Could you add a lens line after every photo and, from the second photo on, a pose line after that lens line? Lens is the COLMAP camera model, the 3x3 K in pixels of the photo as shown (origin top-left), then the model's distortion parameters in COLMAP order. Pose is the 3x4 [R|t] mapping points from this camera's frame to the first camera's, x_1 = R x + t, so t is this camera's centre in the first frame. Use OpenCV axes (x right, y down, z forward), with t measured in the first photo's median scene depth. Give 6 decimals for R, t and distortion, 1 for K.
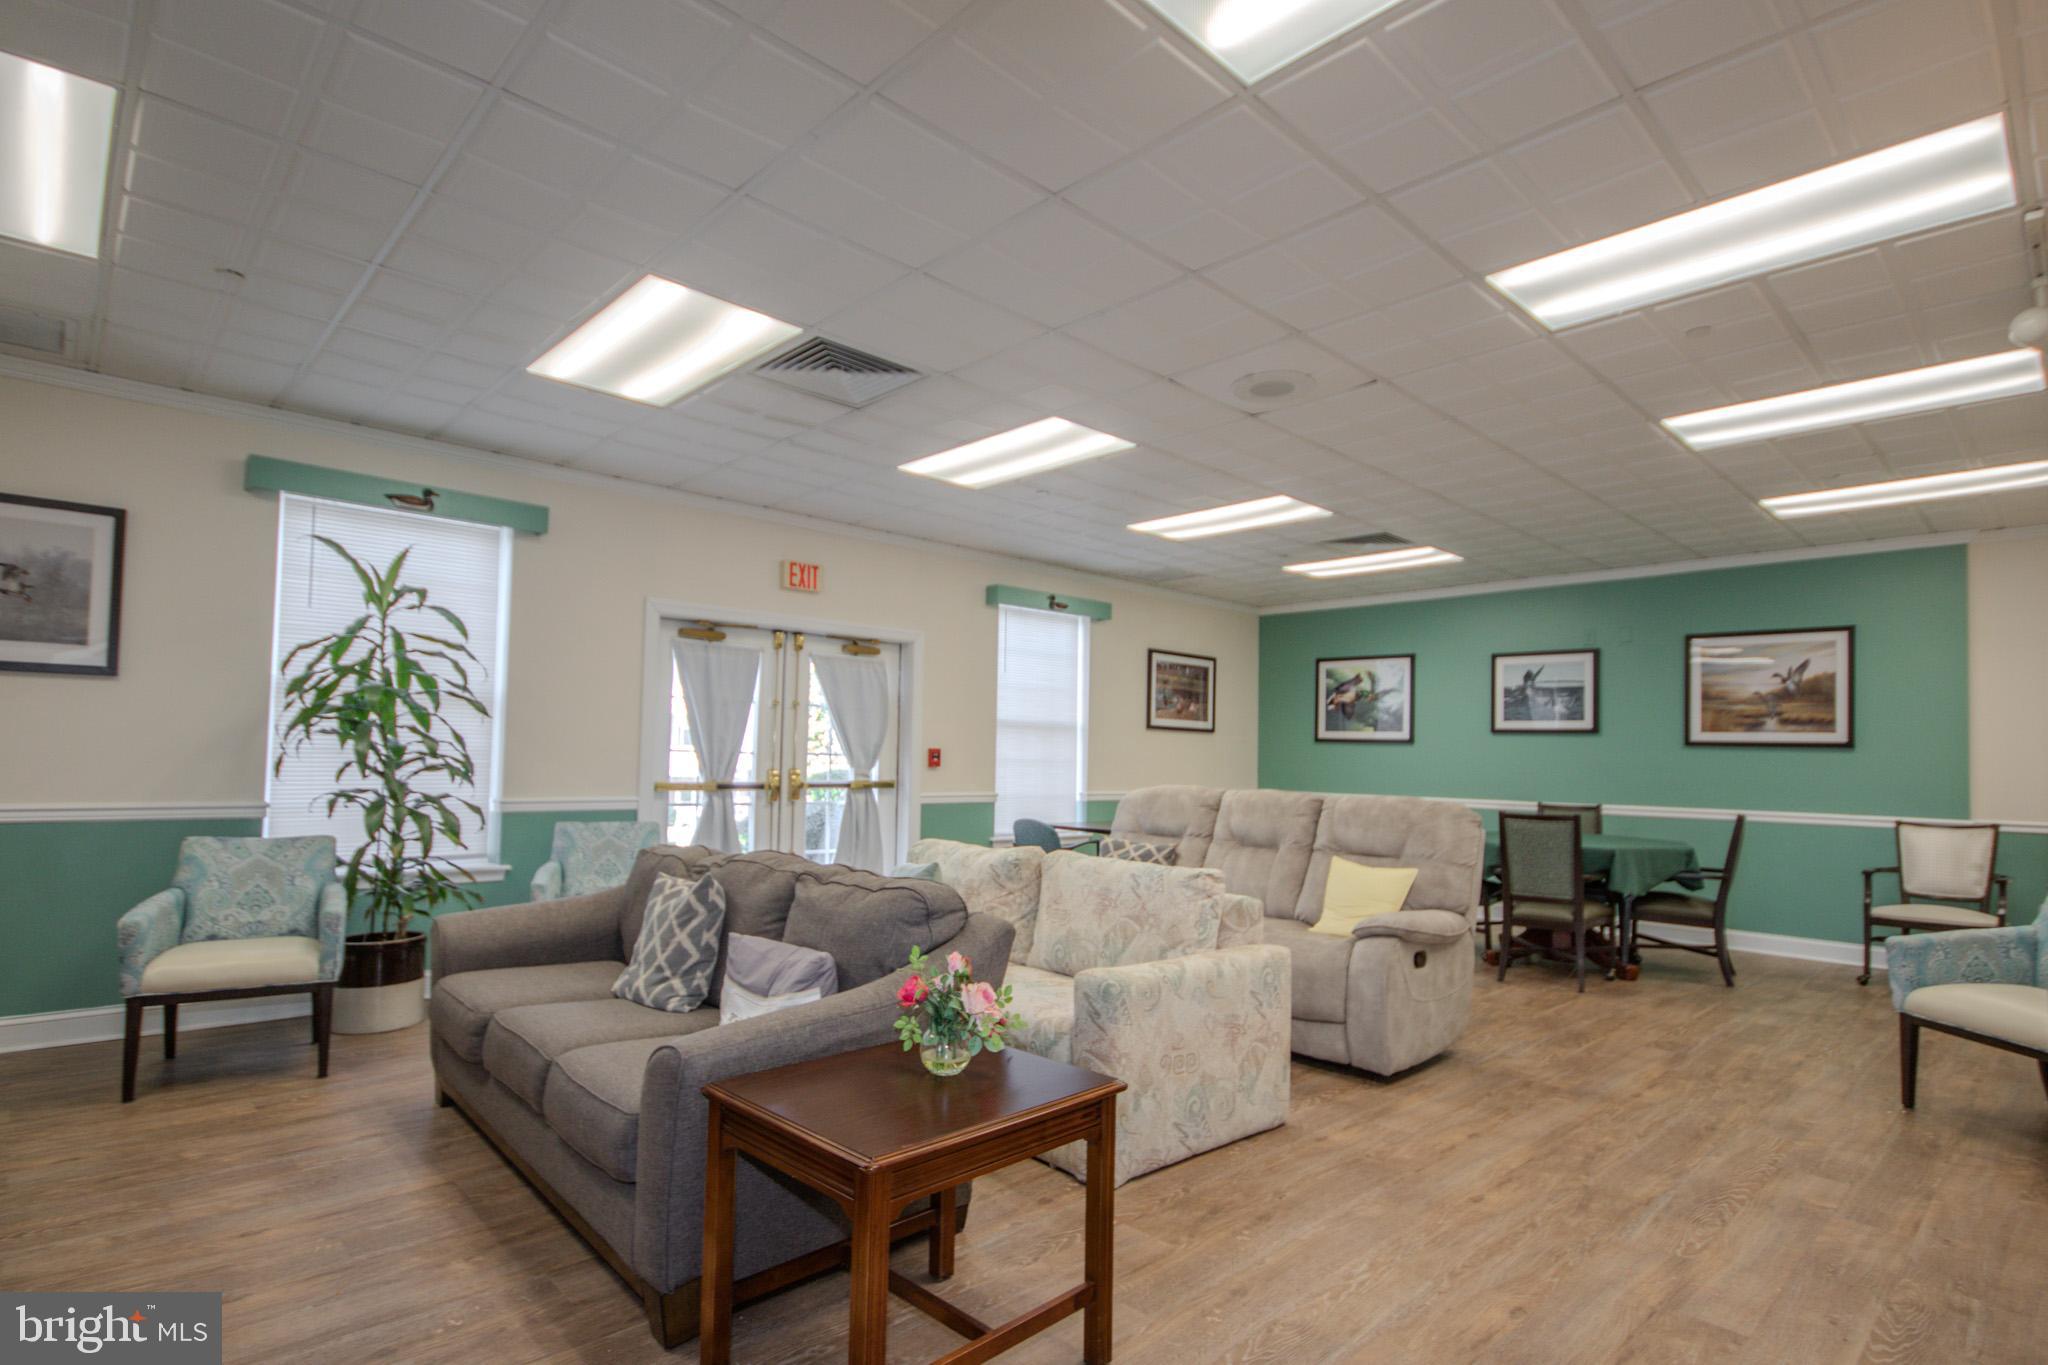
lens RADIAL K [[1028.4, 0, 1021.0], [0, 1028.4, 724.5], [0, 0, 1]] dist [0.000462, -0.000027]
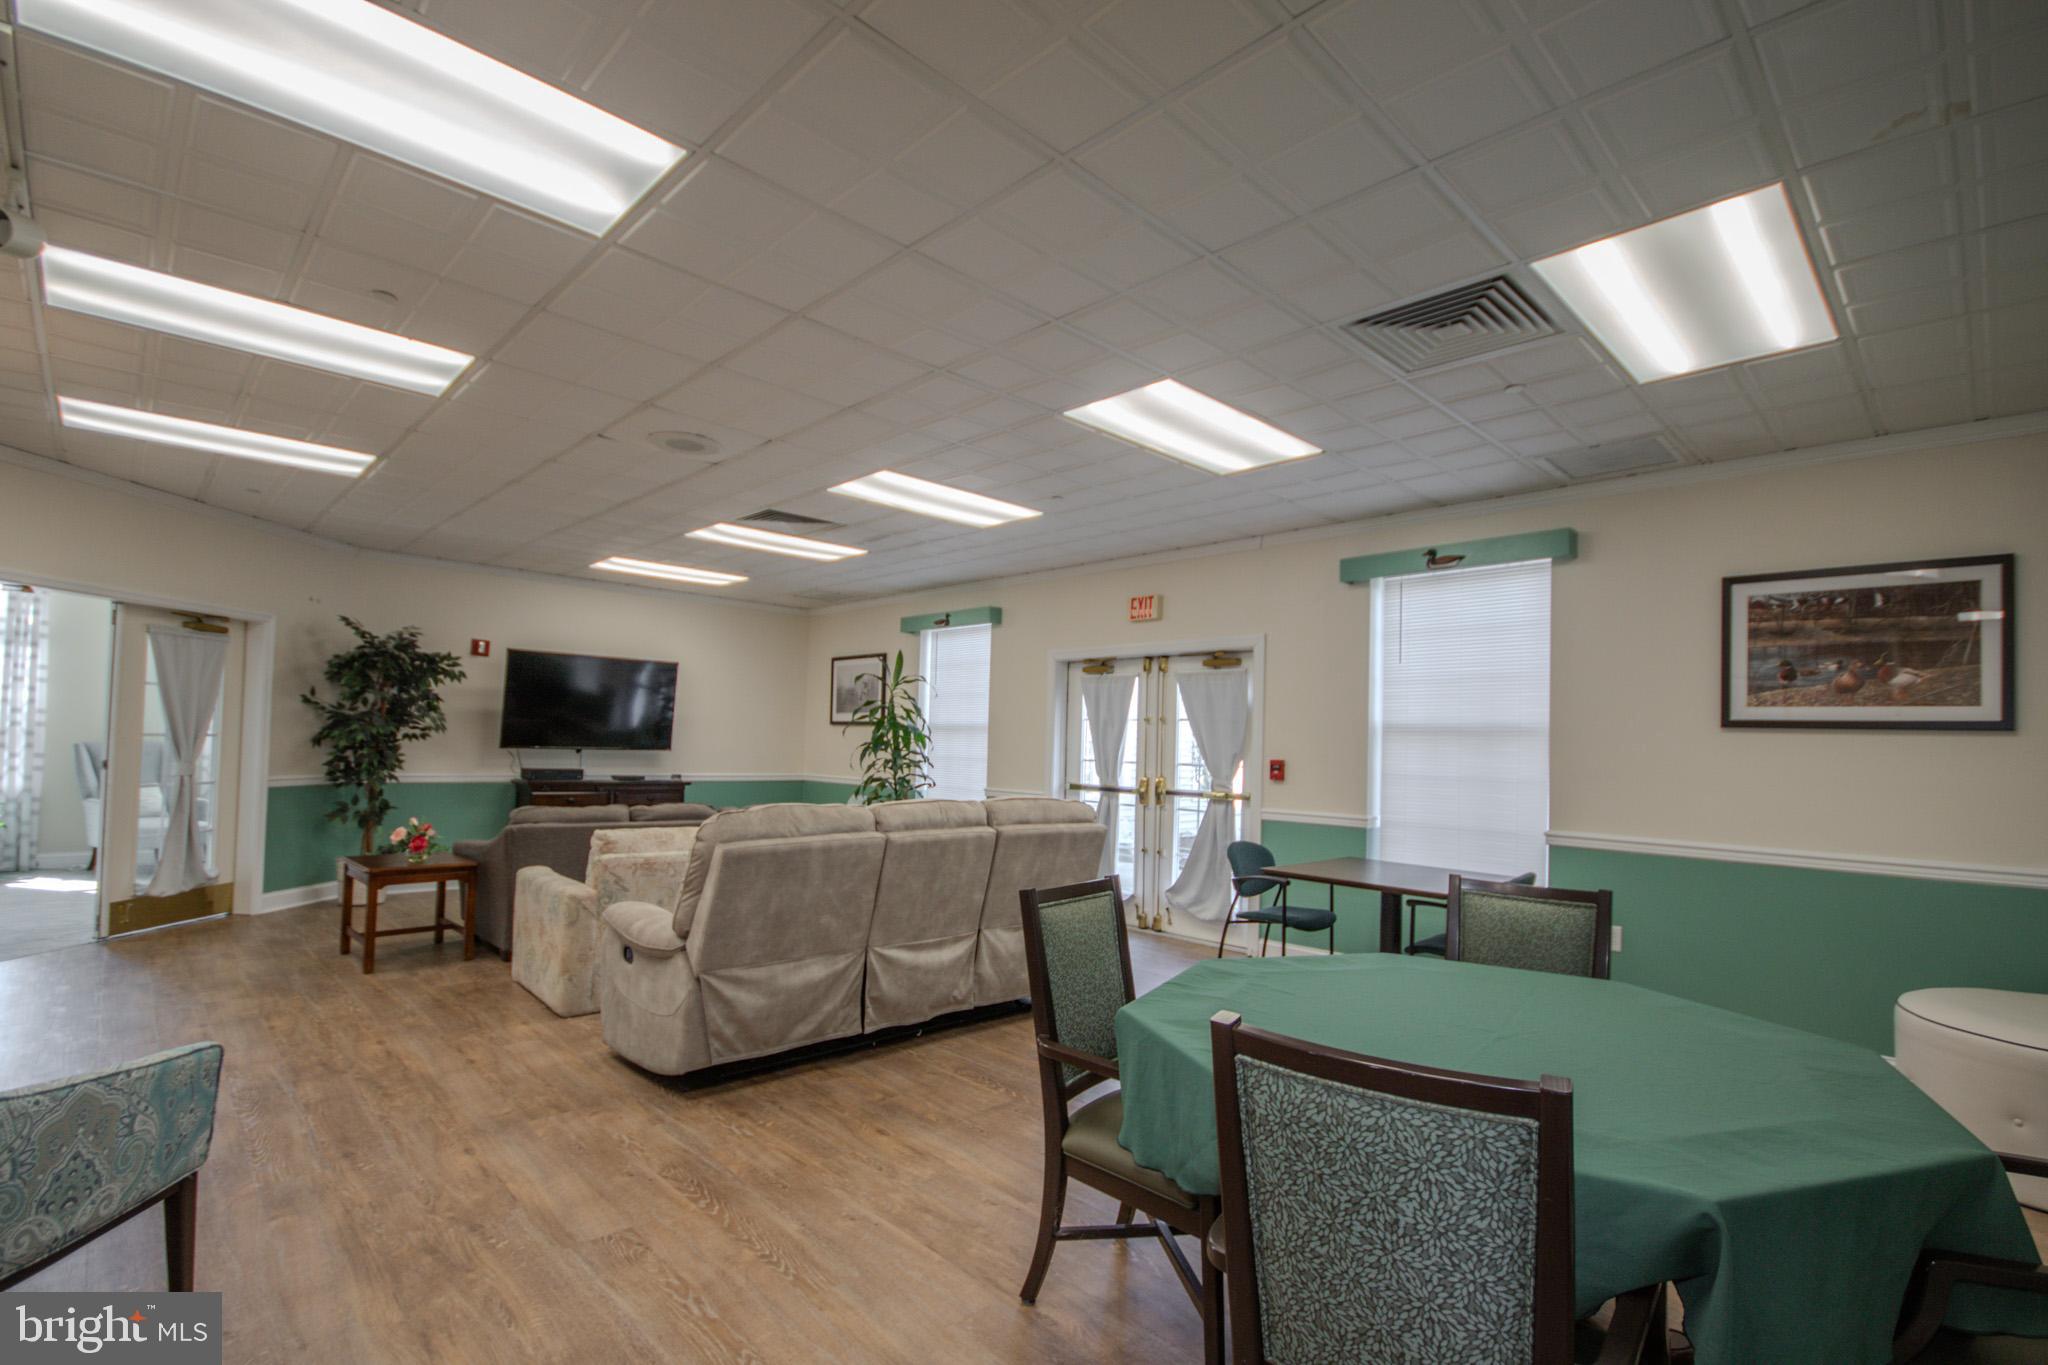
lens RADIAL K [[941.4, 0, 1033.7], [0, 941.4, 718.7], [0, 0, 1]] dist [0.020436, -0.016985]
pose [[0.016931, -0.046713, -0.998765, 0.826587], [0.006517, 0.998892, -0.046609, 0.026926], [0.999835, -0.005720, 0.017217, 0.857848]]
